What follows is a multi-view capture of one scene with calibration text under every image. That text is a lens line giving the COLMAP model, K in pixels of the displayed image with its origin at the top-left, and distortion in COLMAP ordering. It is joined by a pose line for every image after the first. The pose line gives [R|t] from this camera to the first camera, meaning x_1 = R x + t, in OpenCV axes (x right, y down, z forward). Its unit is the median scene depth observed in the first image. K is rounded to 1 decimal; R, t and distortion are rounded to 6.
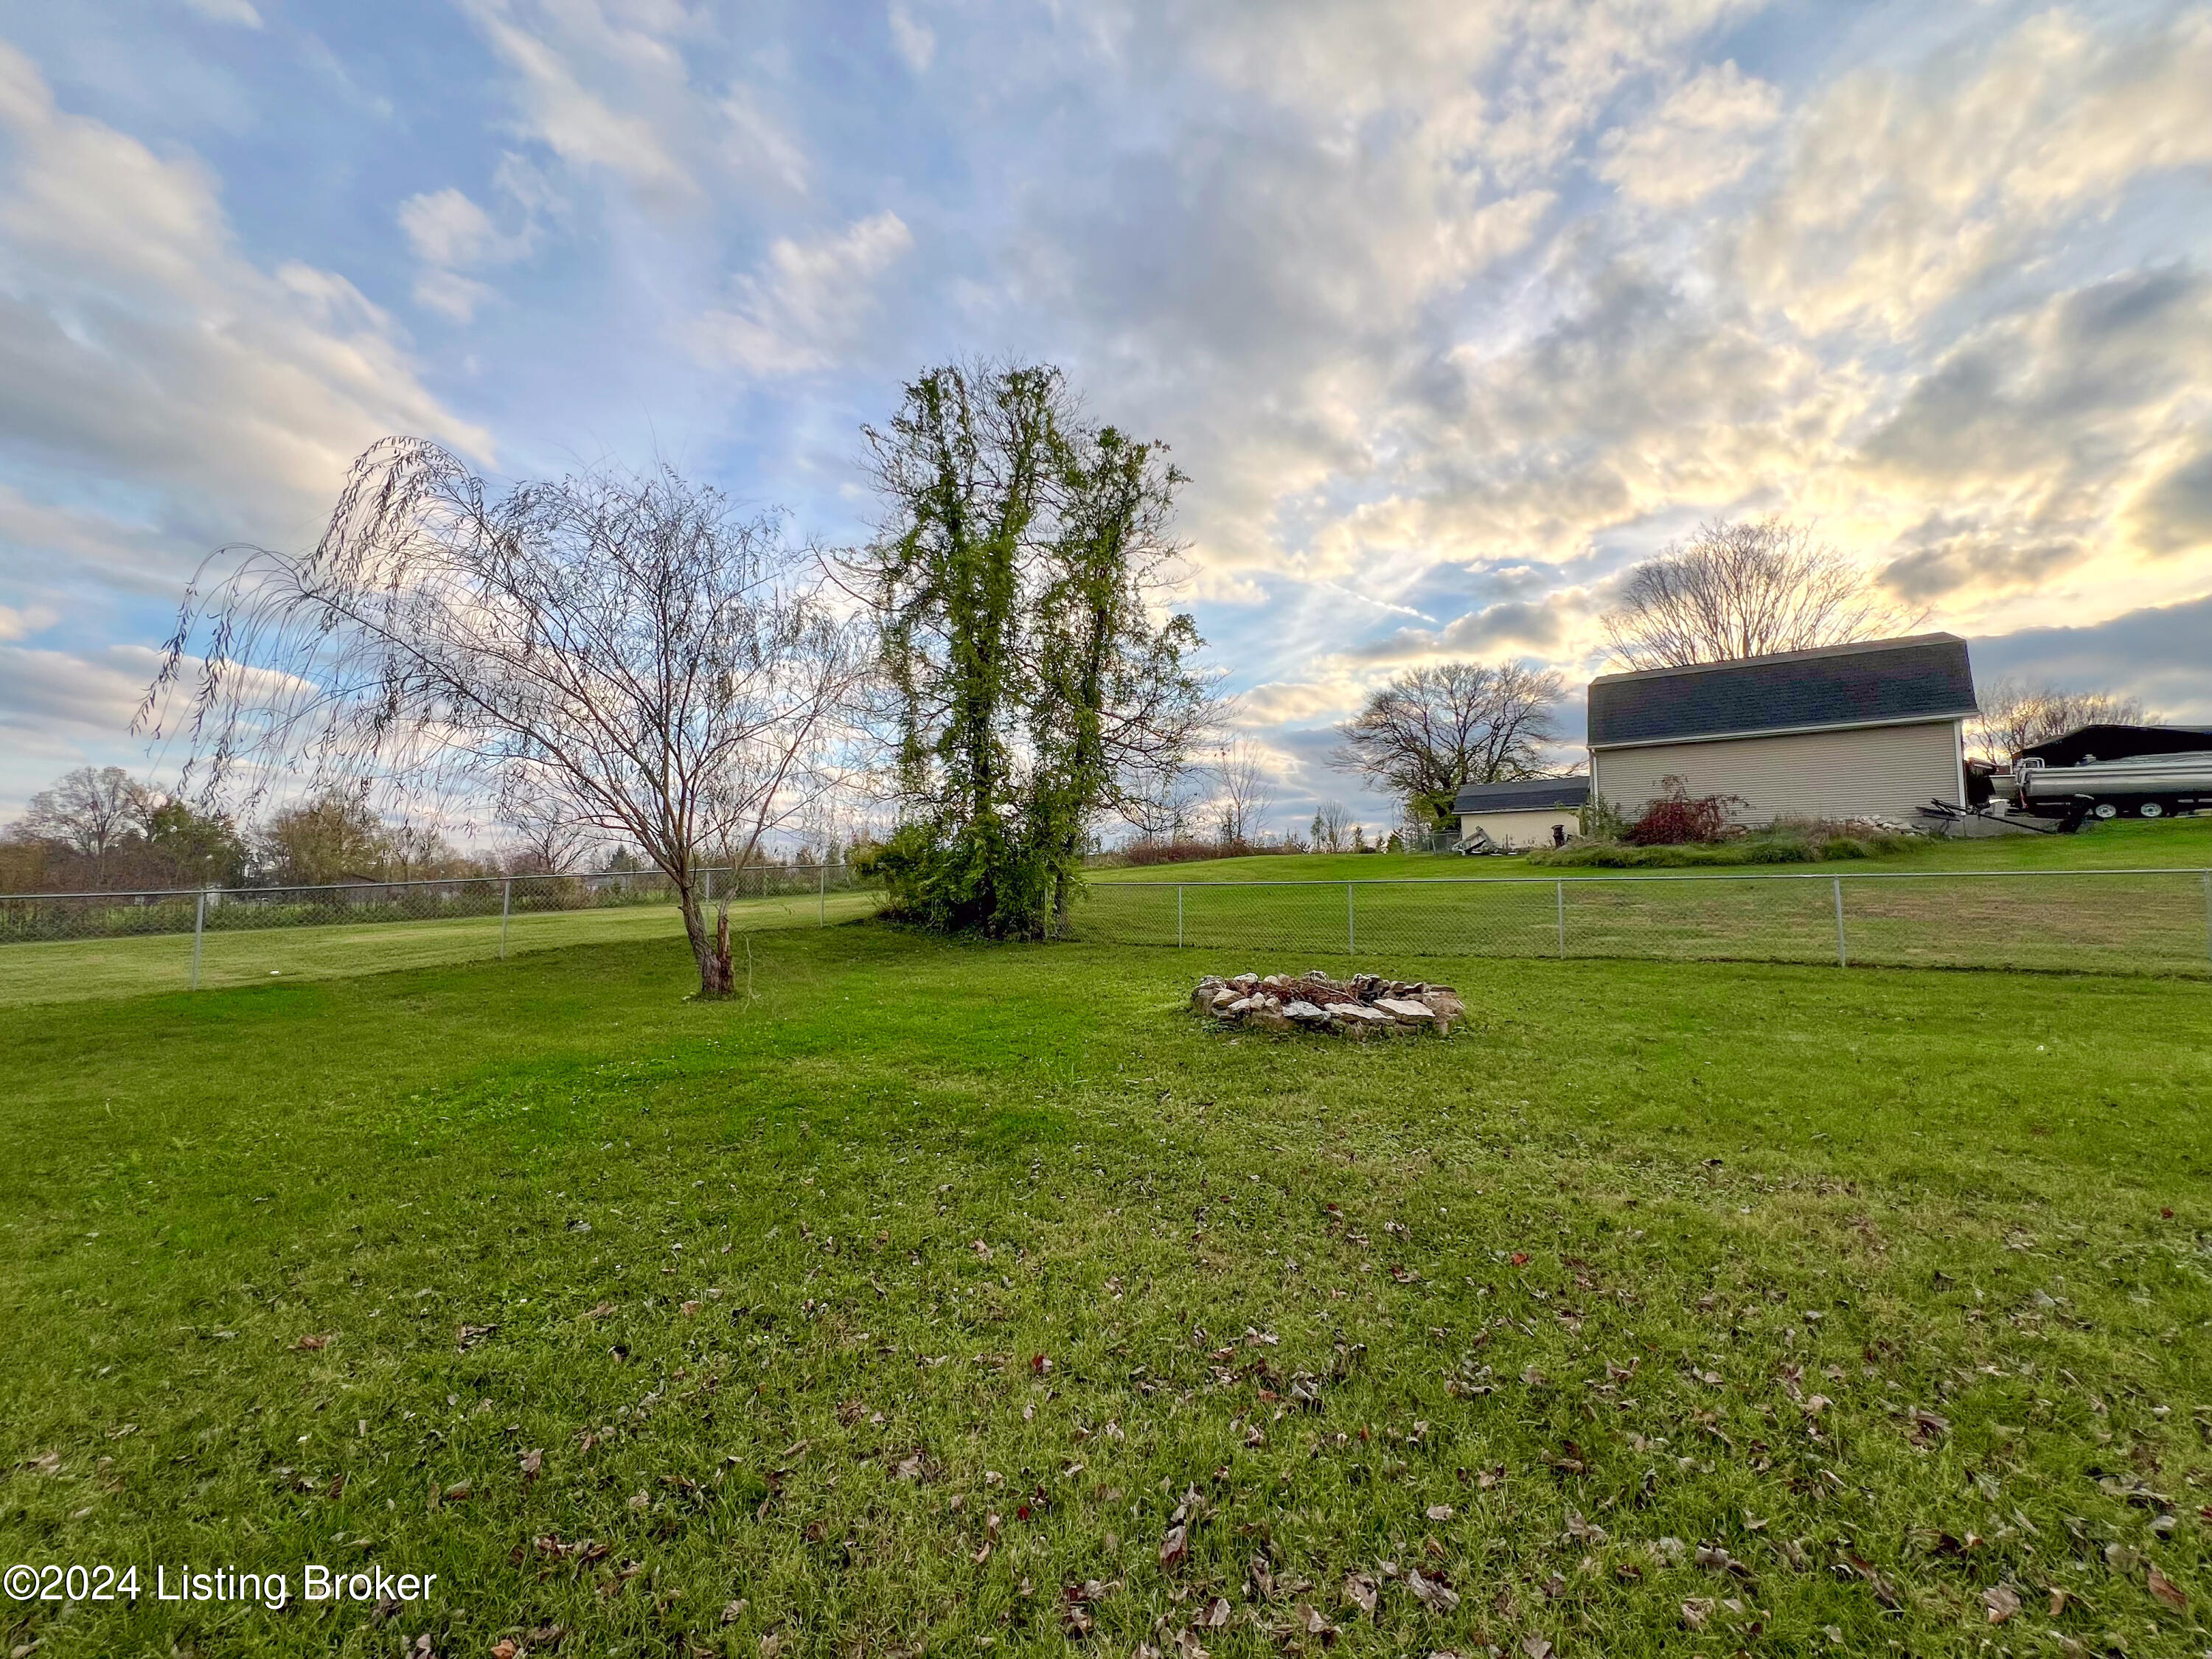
lens RADIAL K [[885.0, 0, 1106.0], [0, 885.0, 829.5], [0, 0, 1]] dist [-0.000002, 0.000100]
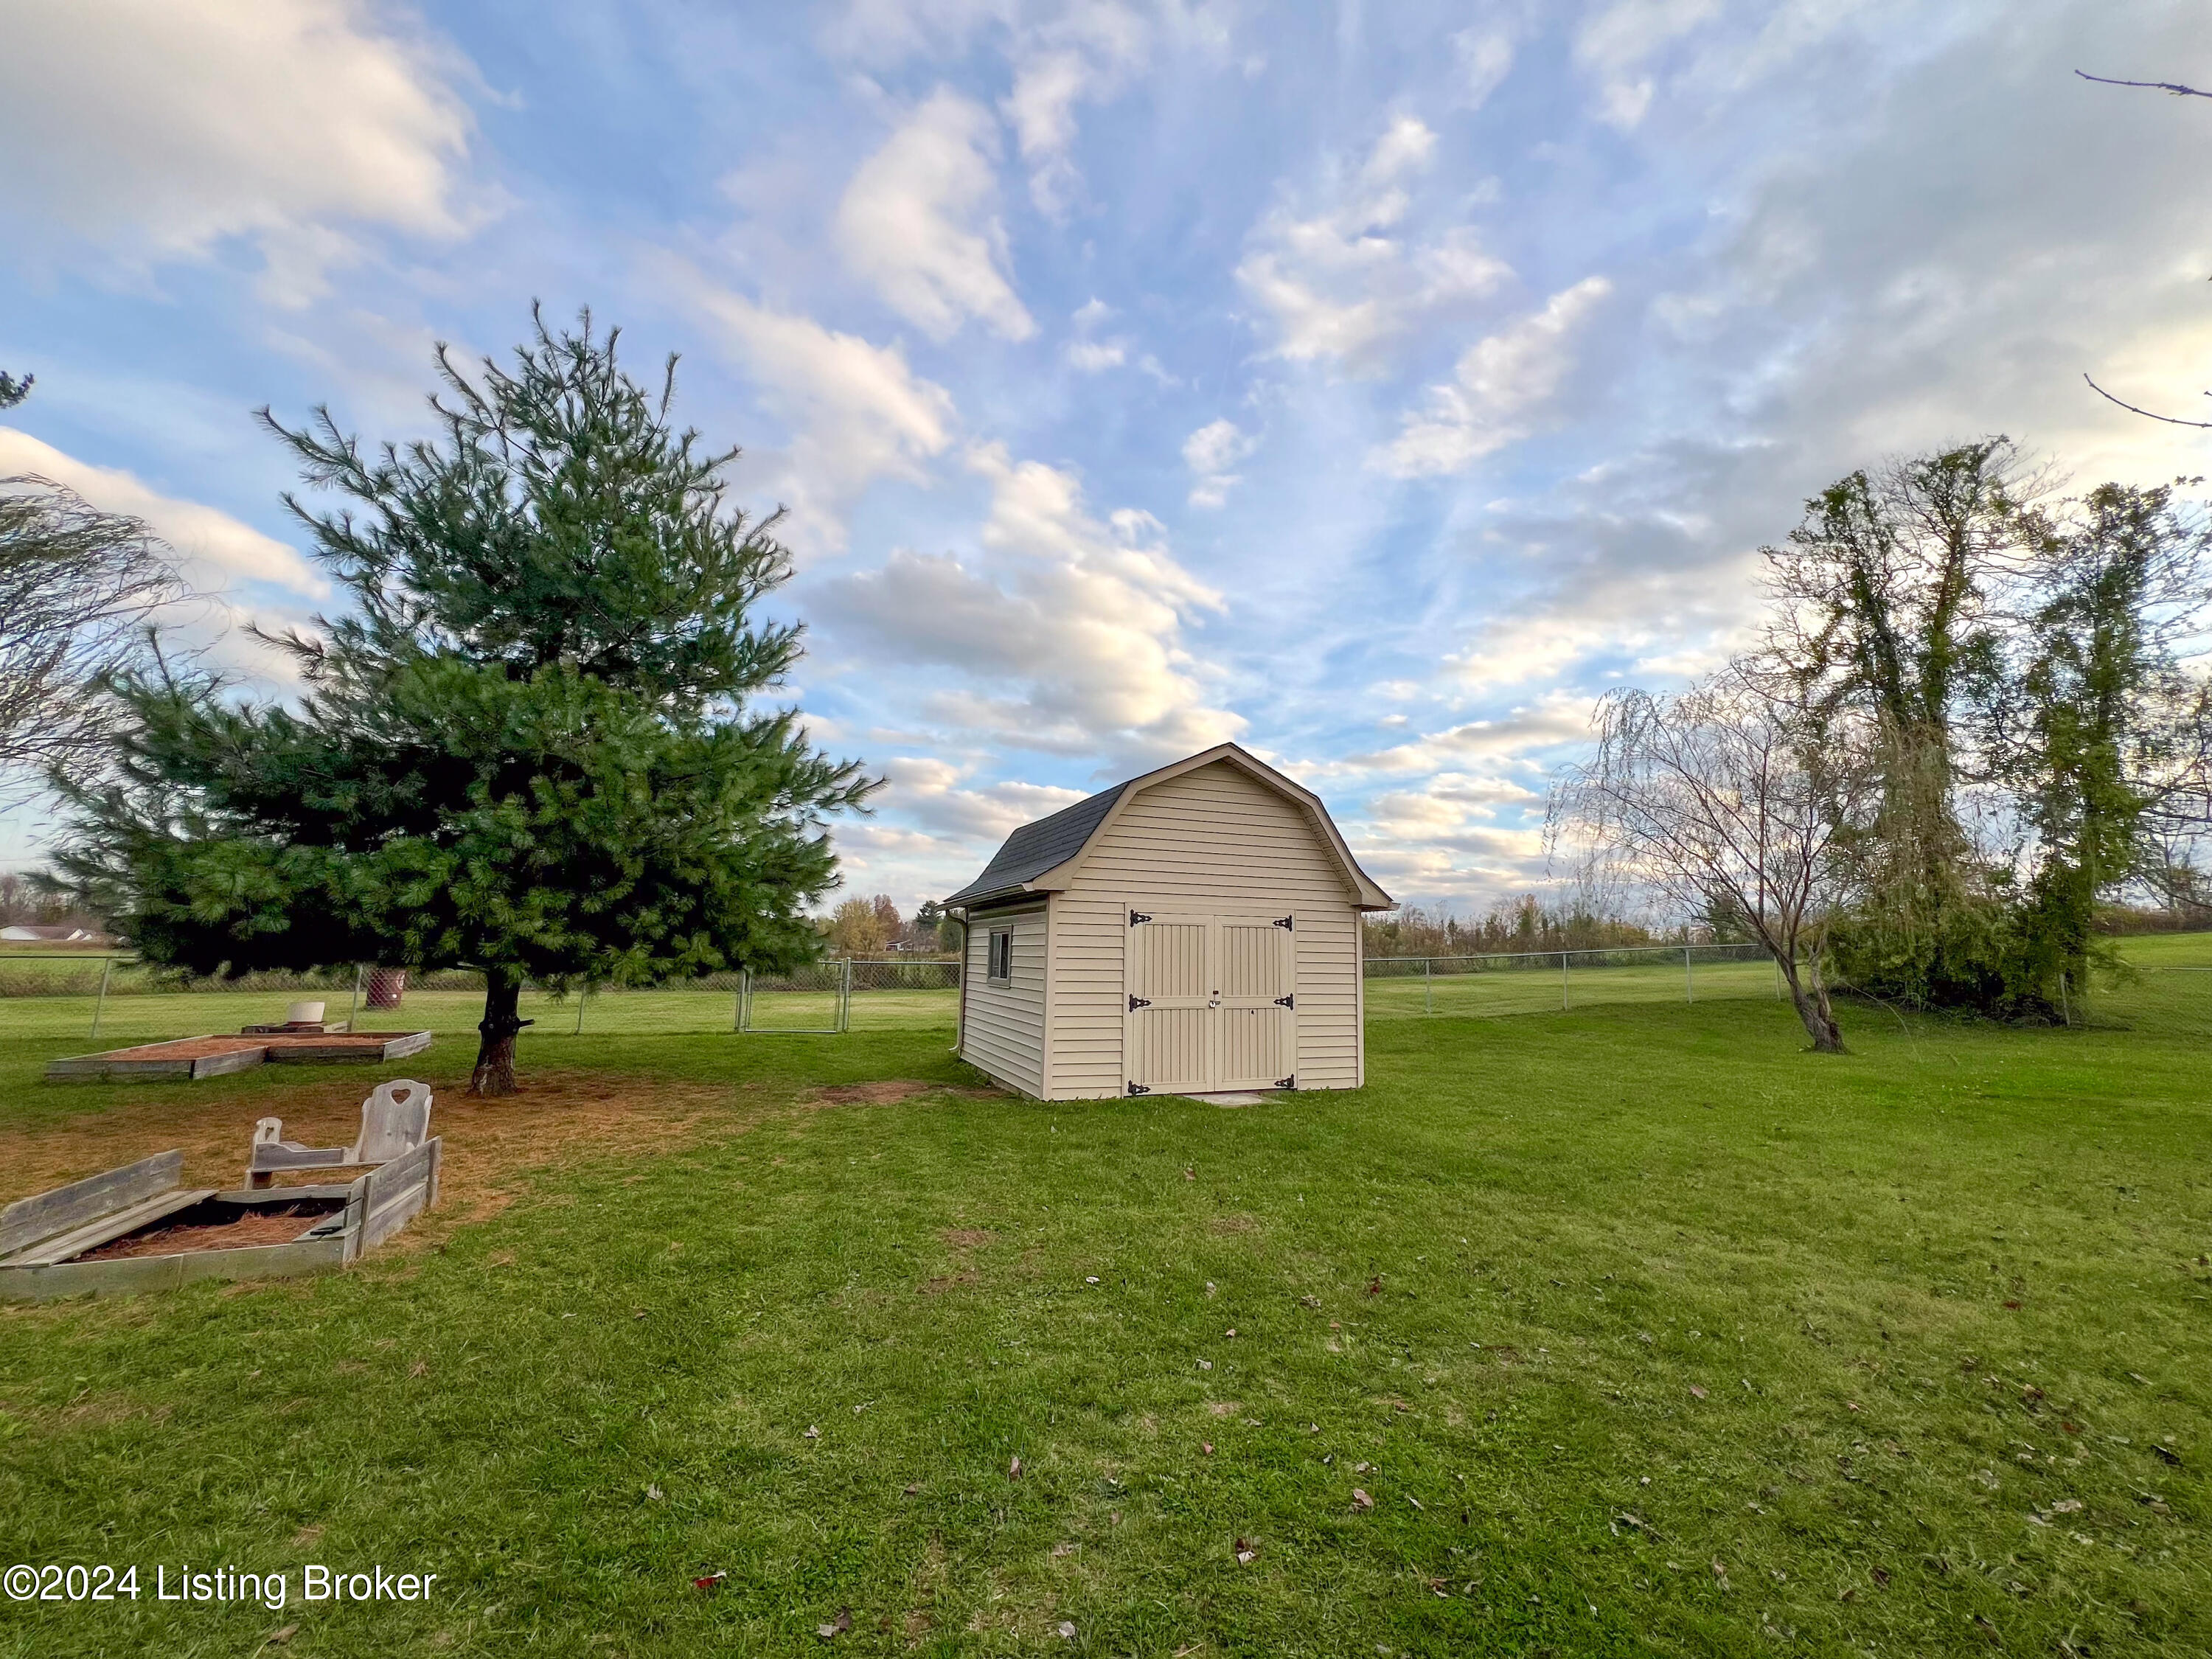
lens RADIAL K [[885.0, 0, 1106.0], [0, 885.0, 829.5], [0, 0, 1]] dist [-0.000002, 0.000100]
pose [[0.745987, -0.072195, -0.662035, -0.175494], [0.022446, 0.996267, -0.083351, -0.027194], [0.665582, 0.047319, 0.744823, -0.365921]]
